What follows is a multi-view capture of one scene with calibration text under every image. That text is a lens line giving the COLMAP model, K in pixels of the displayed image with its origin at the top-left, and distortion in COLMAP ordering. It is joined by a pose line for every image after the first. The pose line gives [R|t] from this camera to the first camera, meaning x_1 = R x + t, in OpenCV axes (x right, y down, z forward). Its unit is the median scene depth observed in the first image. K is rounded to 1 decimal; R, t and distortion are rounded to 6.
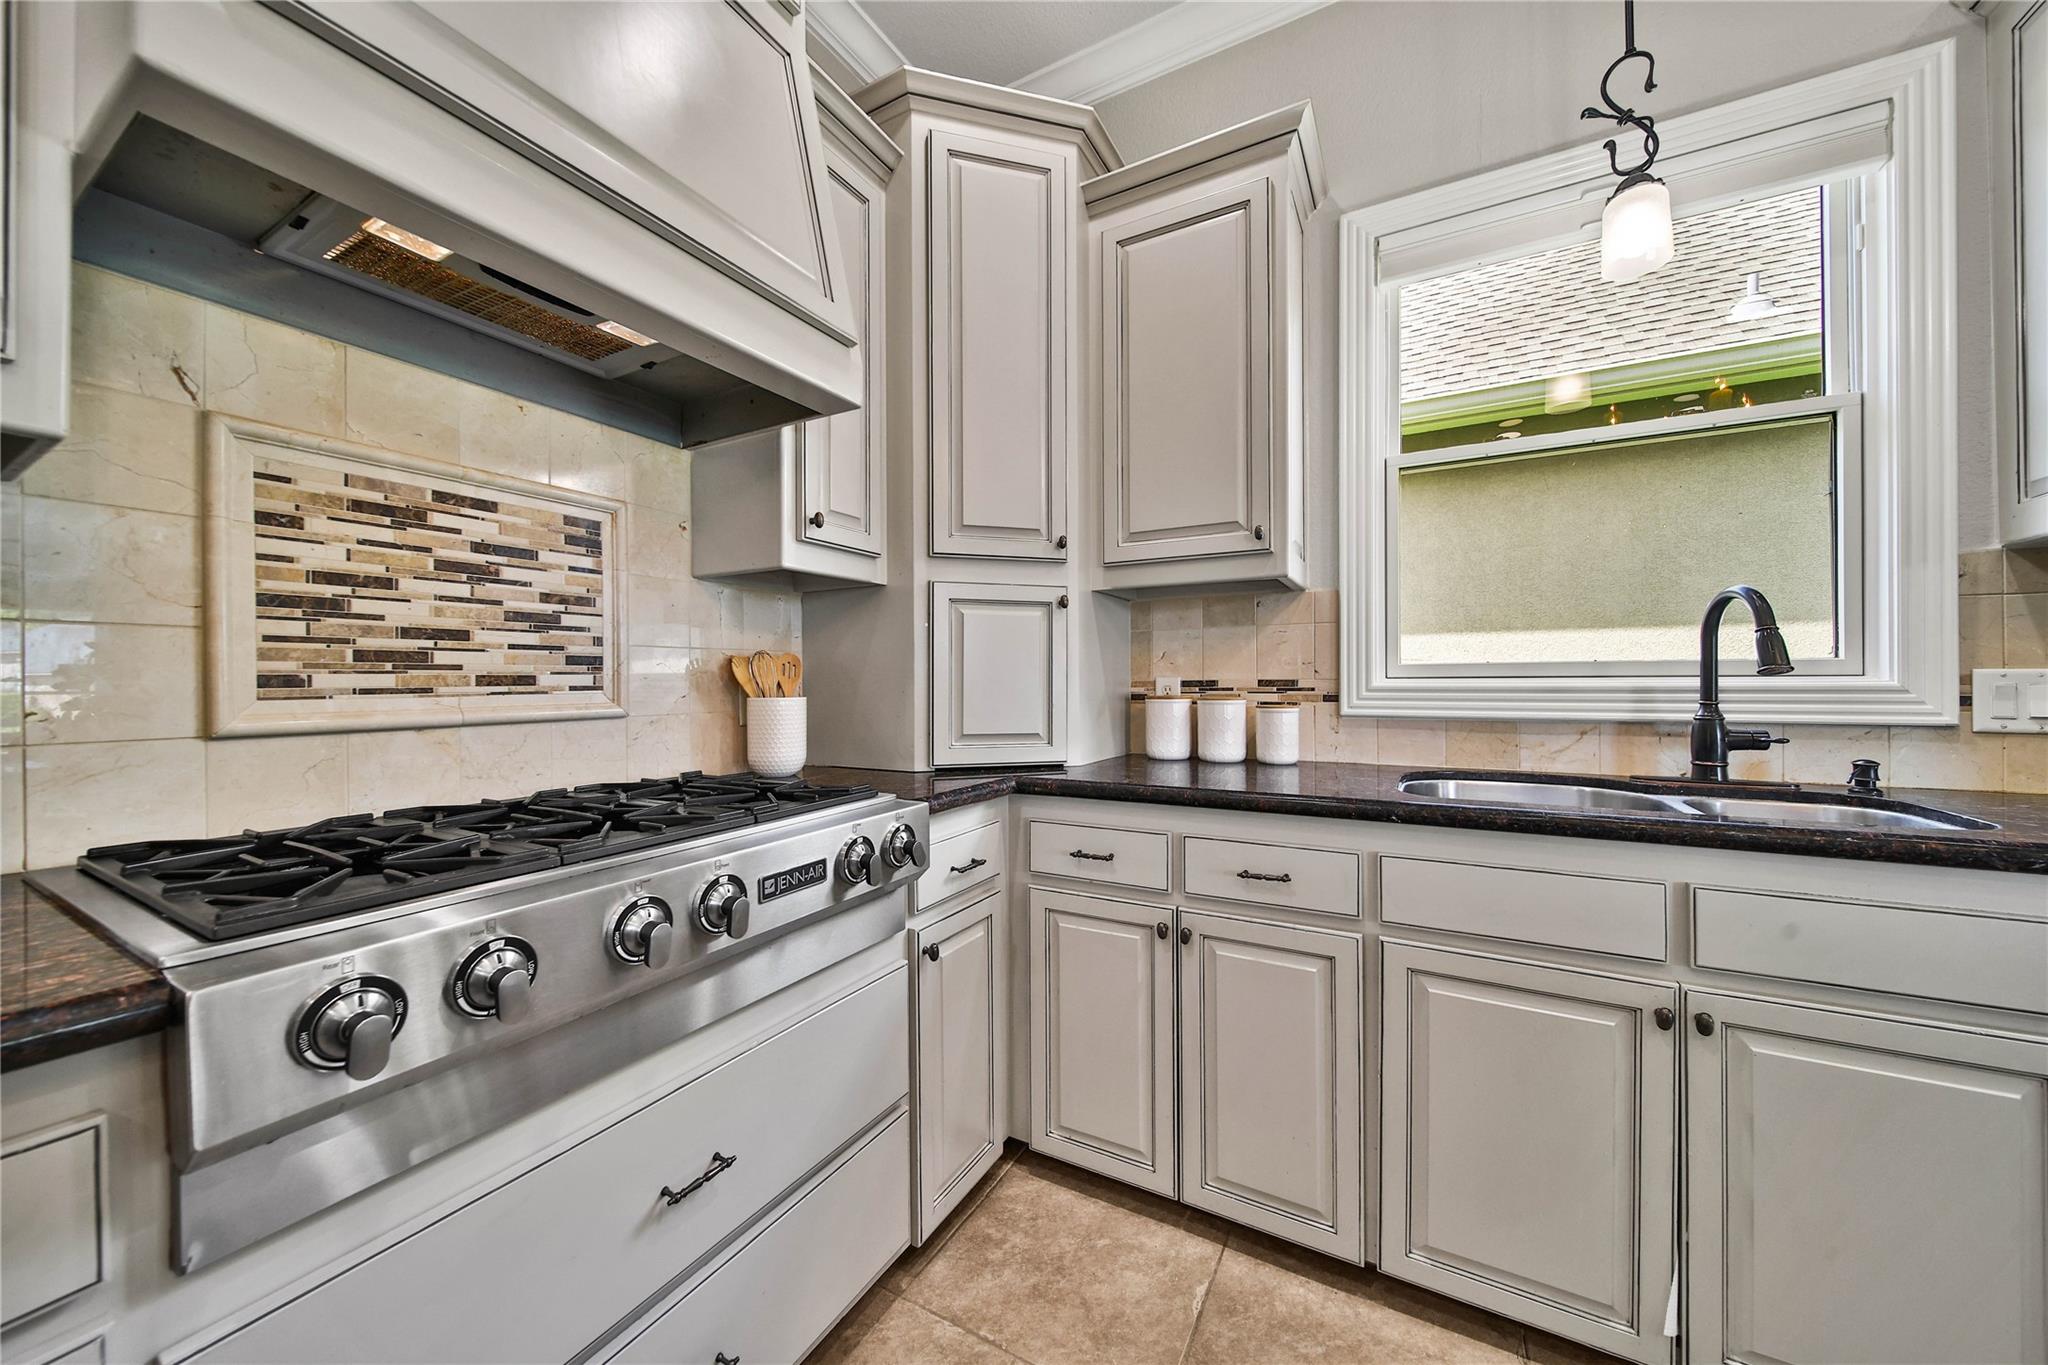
lens RADIAL K [[729.1, 0, 1018.0], [0, 729.1, 685.2], [0, 0, 1]] dist [0.000807, -0.001624]
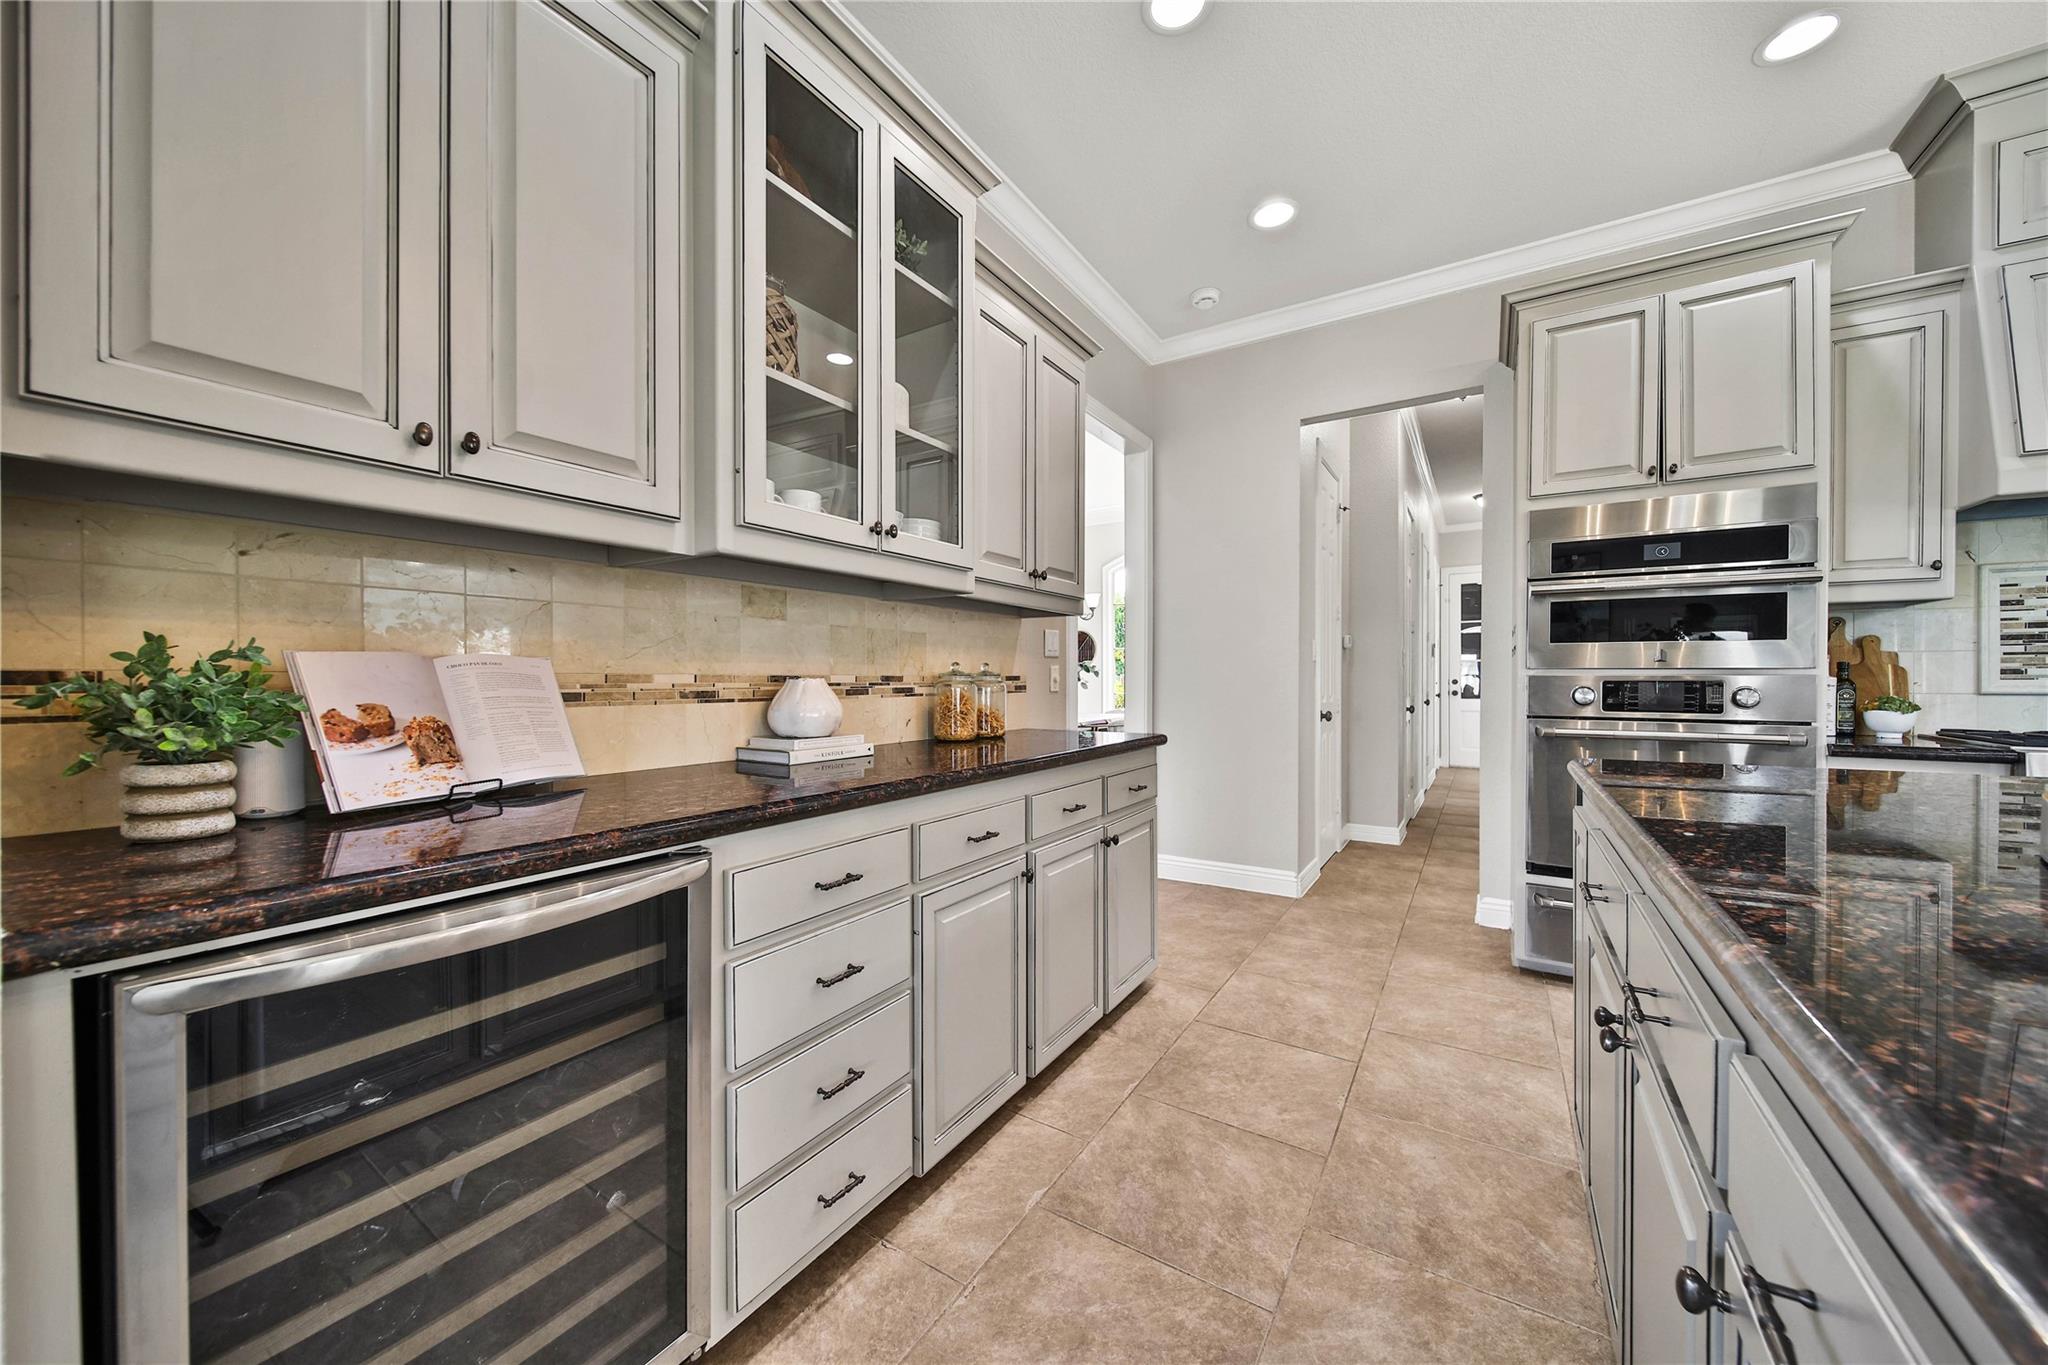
lens RADIAL K [[729.1, 0, 1018.0], [0, 729.1, 685.2], [0, 0, 1]] dist [0.000807, -0.001624]
pose [[-0.069371, 0.014127, -0.997491, 1.188110], [-0.002269, 0.999895, 0.014319, 0.009165], [0.997588, 0.003257, -0.069332, -1.562920]]
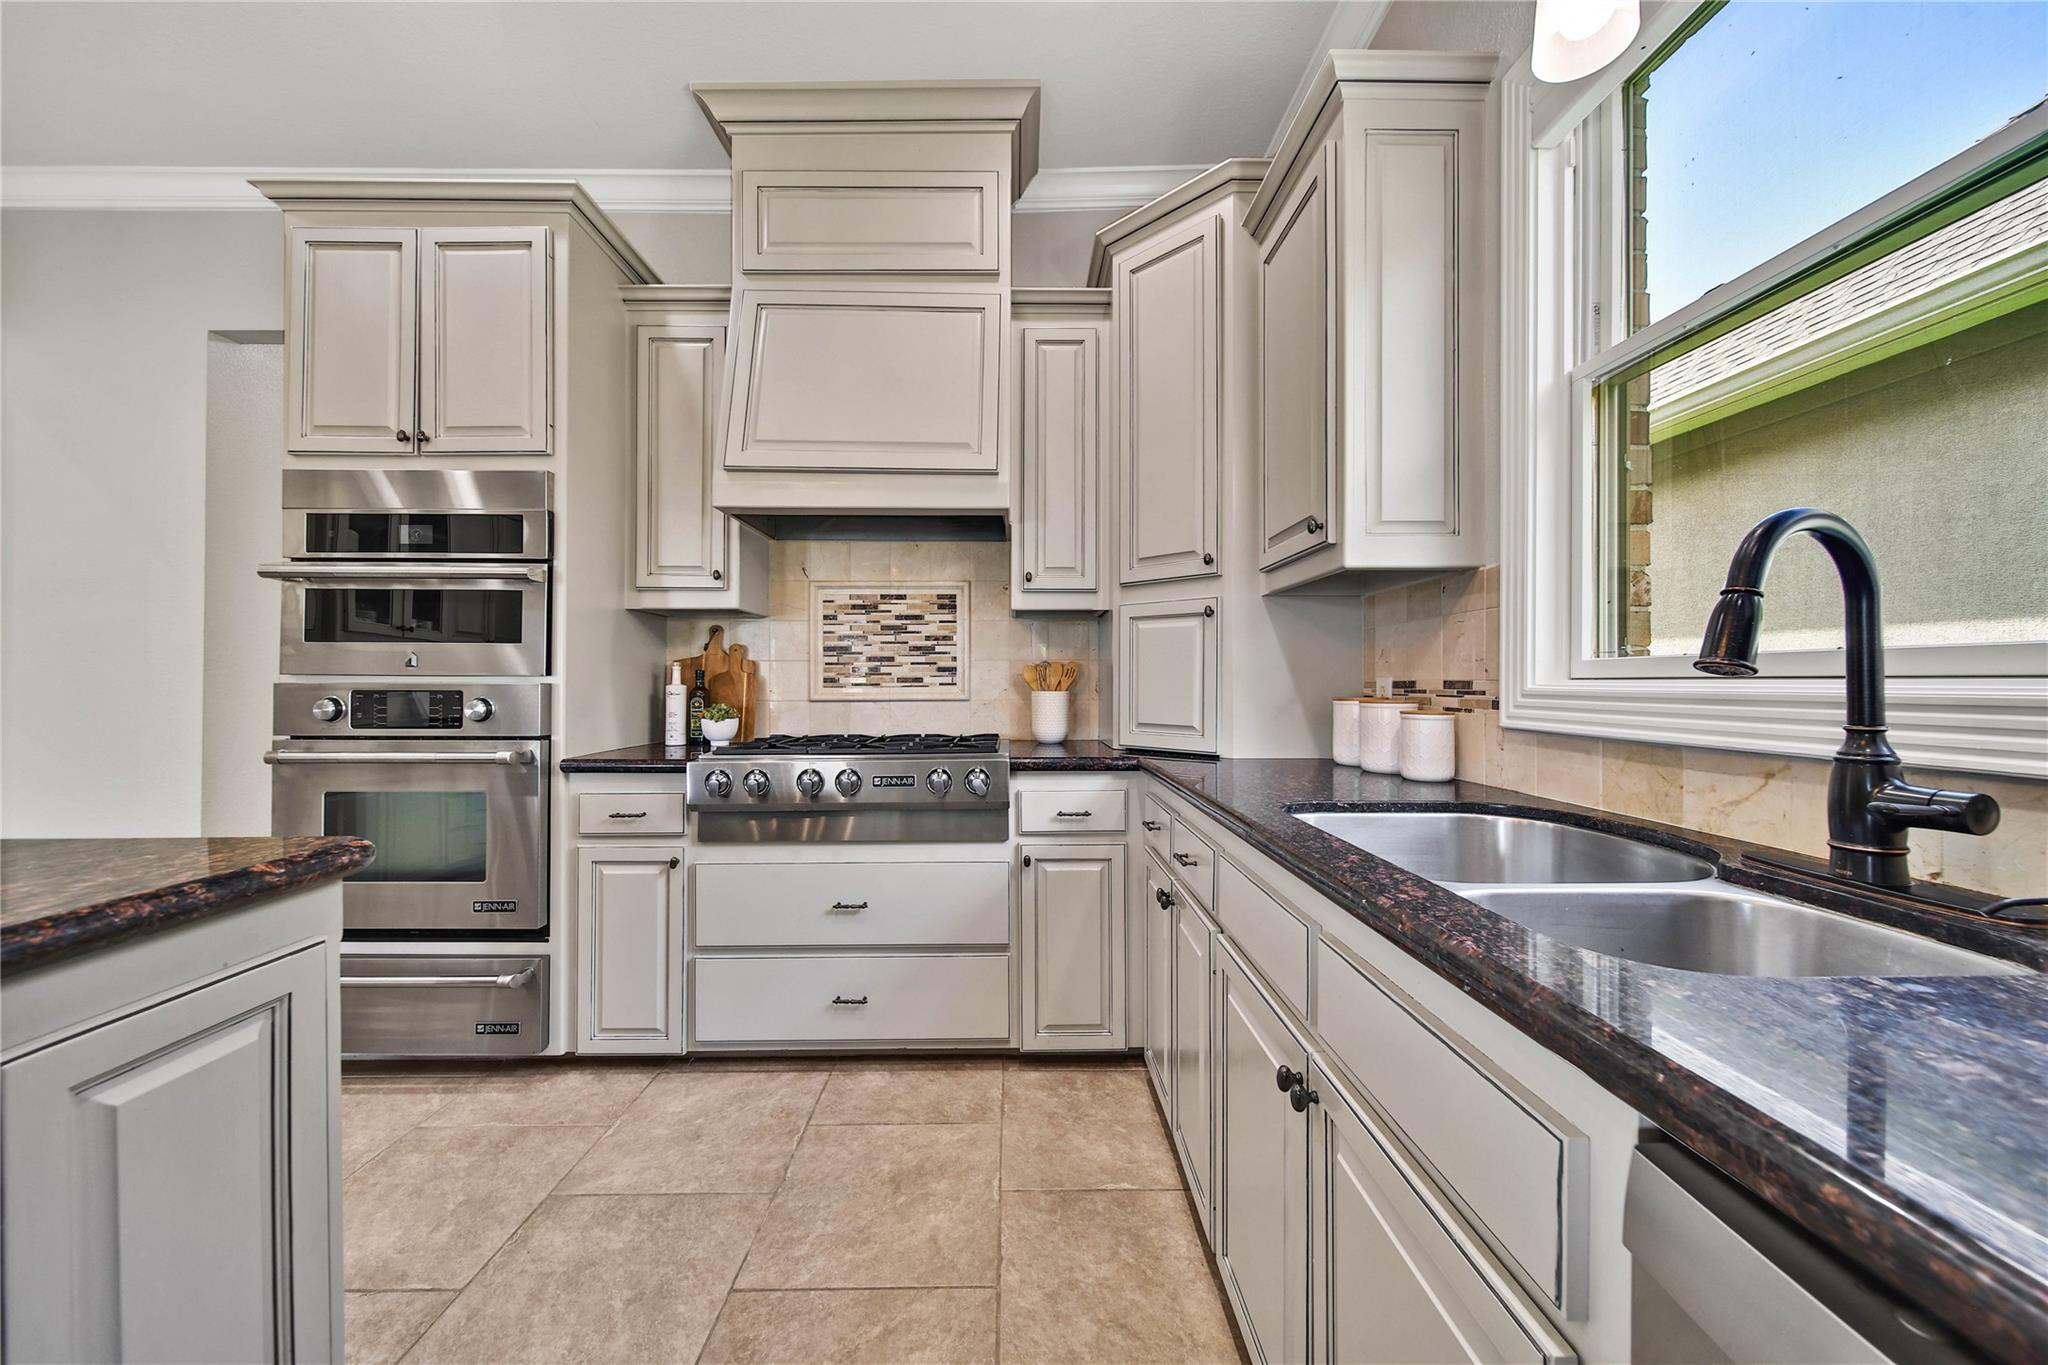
lens RADIAL K [[729.1, 0, 1018.0], [0, 729.1, 685.2], [0, 0, 1]] dist [0.000807, -0.001624]
pose [[0.490298, 0.008045, -0.871518, 1.196723], [-0.006274, 0.999964, 0.005701, -0.005576], [0.871532, 0.002673, 0.490331, 0.246024]]
